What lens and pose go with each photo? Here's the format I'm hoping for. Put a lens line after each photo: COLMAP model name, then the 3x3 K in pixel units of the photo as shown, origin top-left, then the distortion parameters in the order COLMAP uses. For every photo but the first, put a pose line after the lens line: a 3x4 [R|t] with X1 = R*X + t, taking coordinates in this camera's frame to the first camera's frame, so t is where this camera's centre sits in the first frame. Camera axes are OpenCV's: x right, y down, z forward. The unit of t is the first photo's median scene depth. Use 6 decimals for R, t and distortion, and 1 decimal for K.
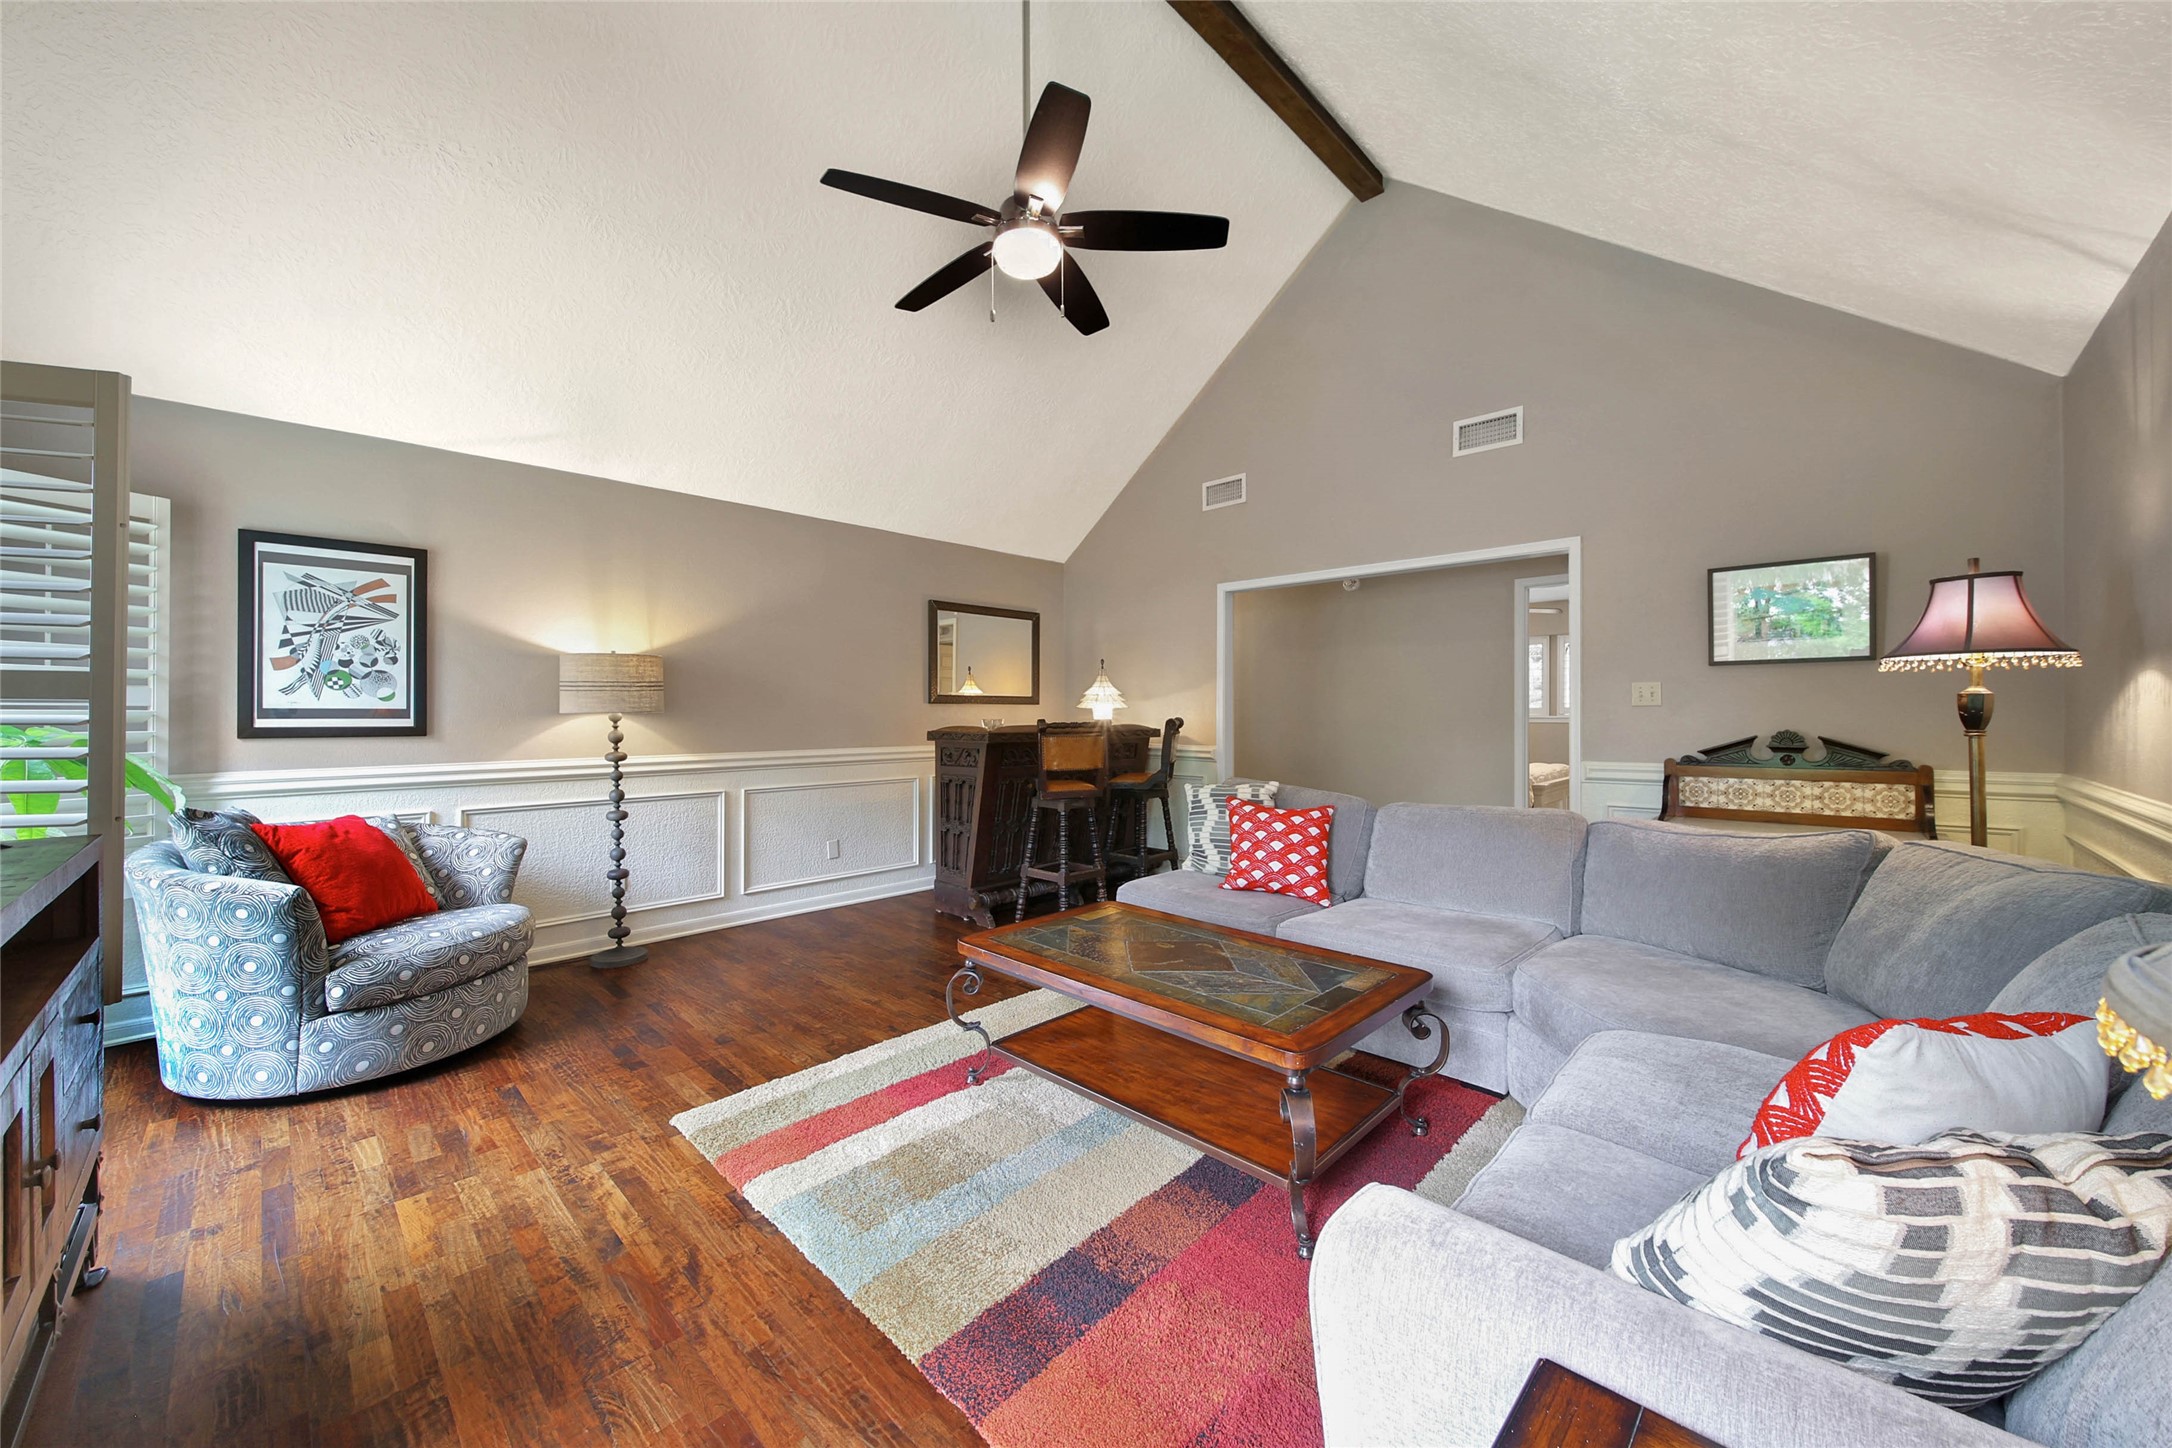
lens RADIAL K [[796.0, 0, 1093.9], [0, 796.0, 714.5], [0, 0, 1]] dist [-0.000749, -0.000007]
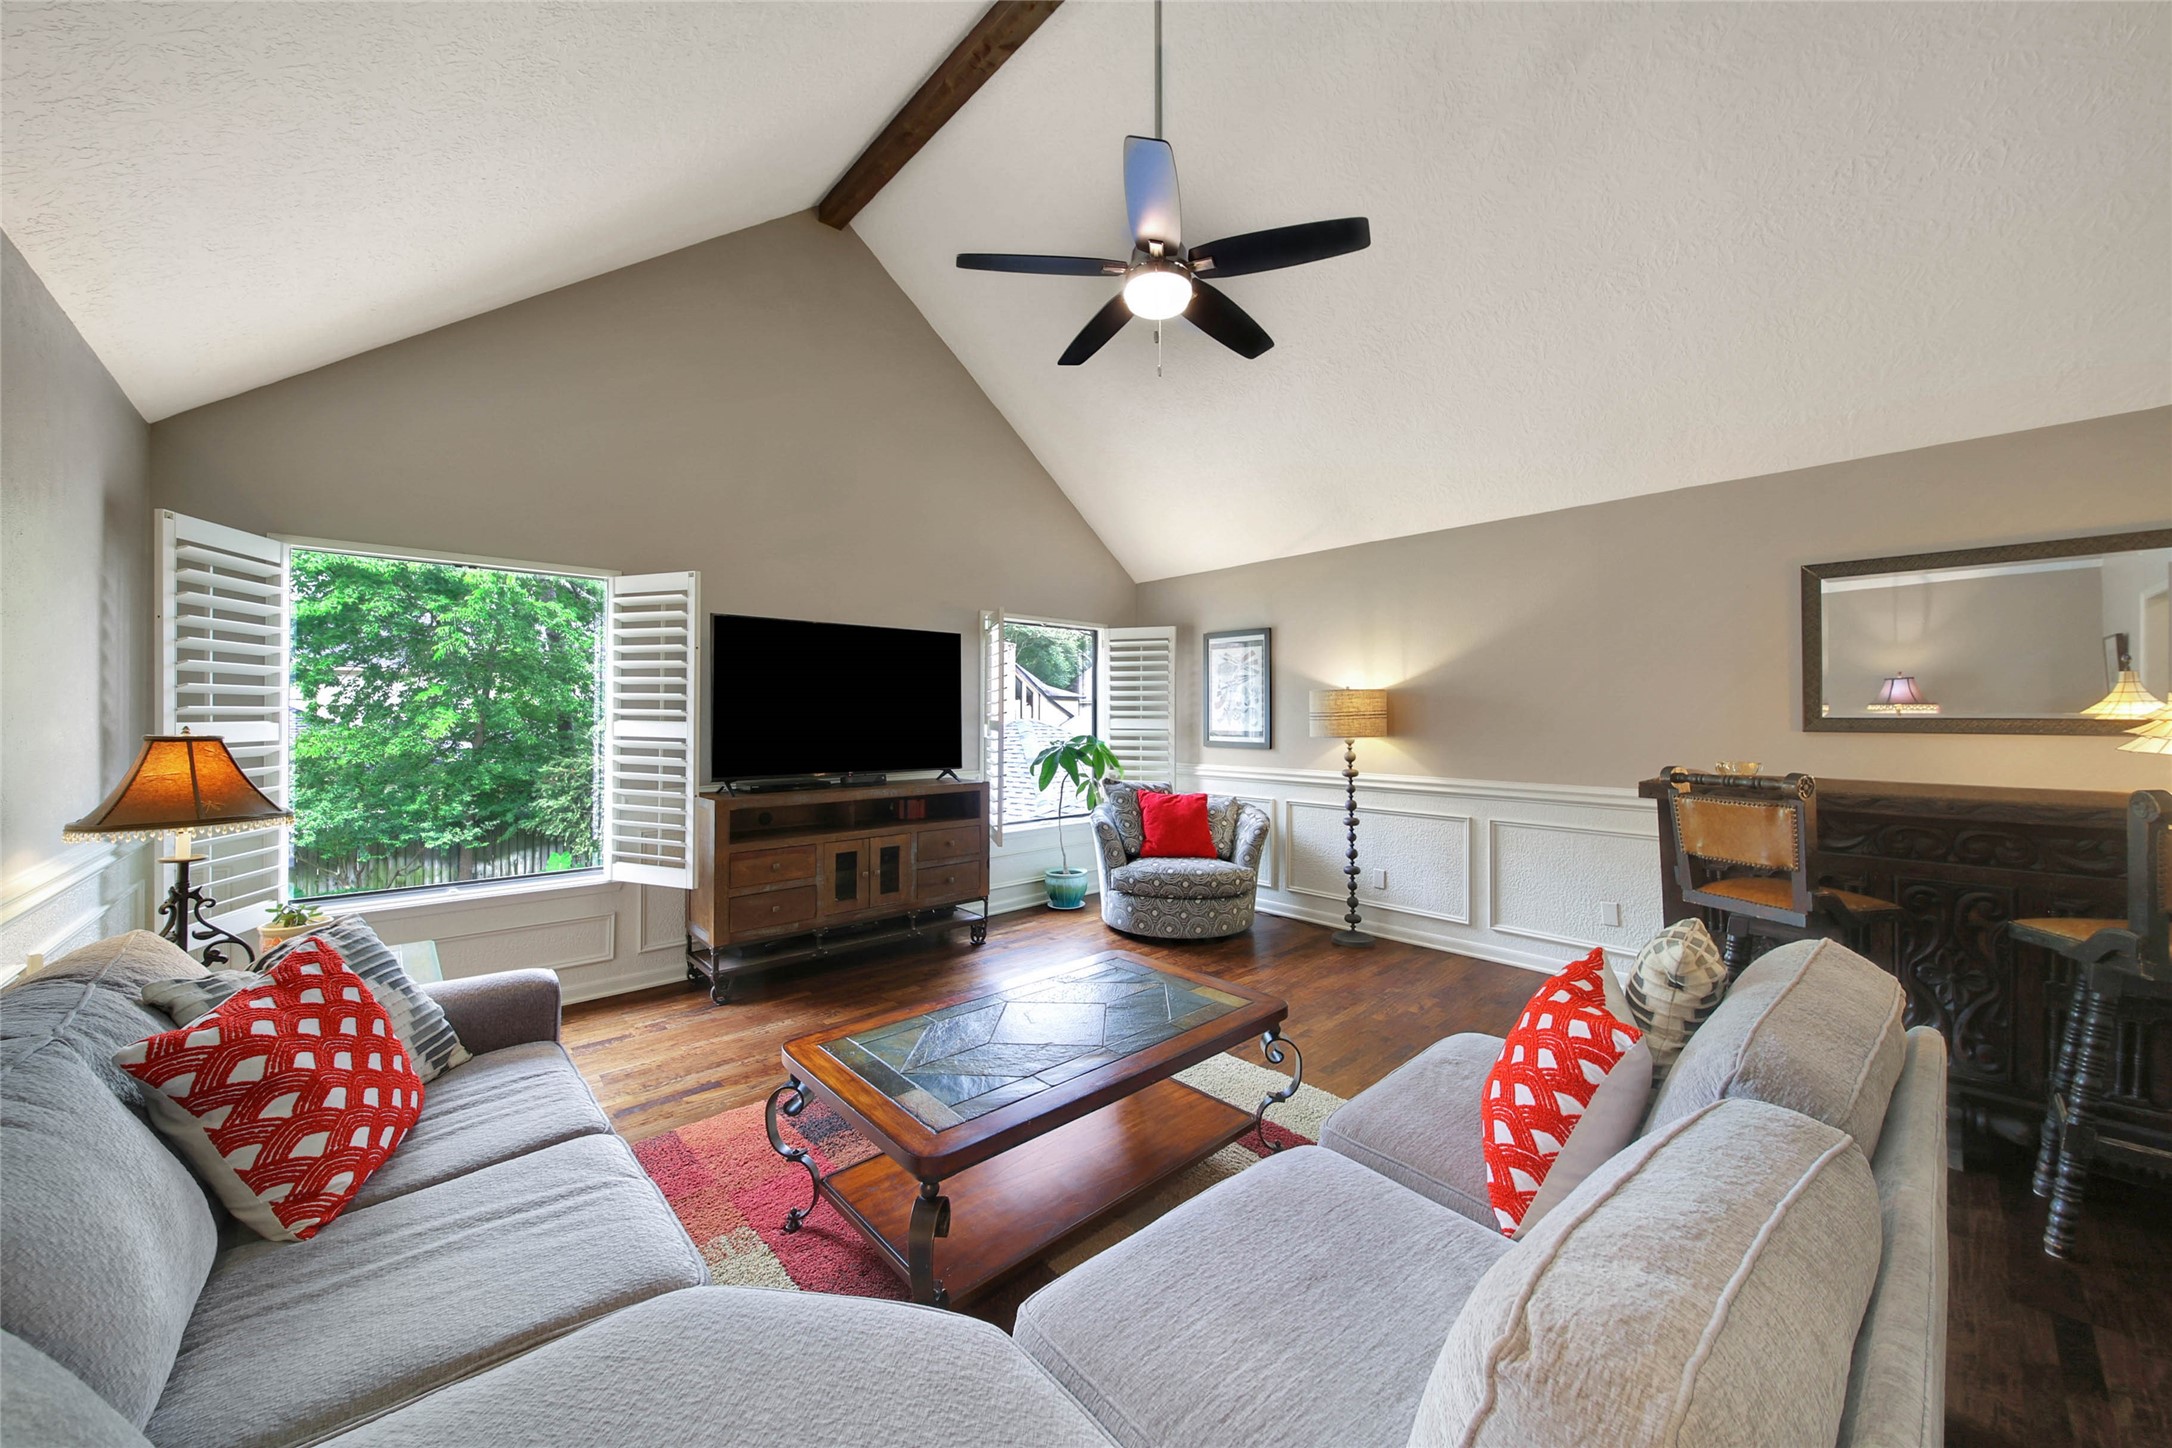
lens RADIAL K [[796.0, 0, 1093.9], [0, 796.0, 714.5], [0, 0, 1]] dist [-0.000749, -0.000007]
pose [[-0.064761, 0.001310, -0.997900, 0.640730], [-0.001164, 0.999998, 0.001388, -0.037382], [0.997900, 0.001251, -0.064759, 0.689835]]
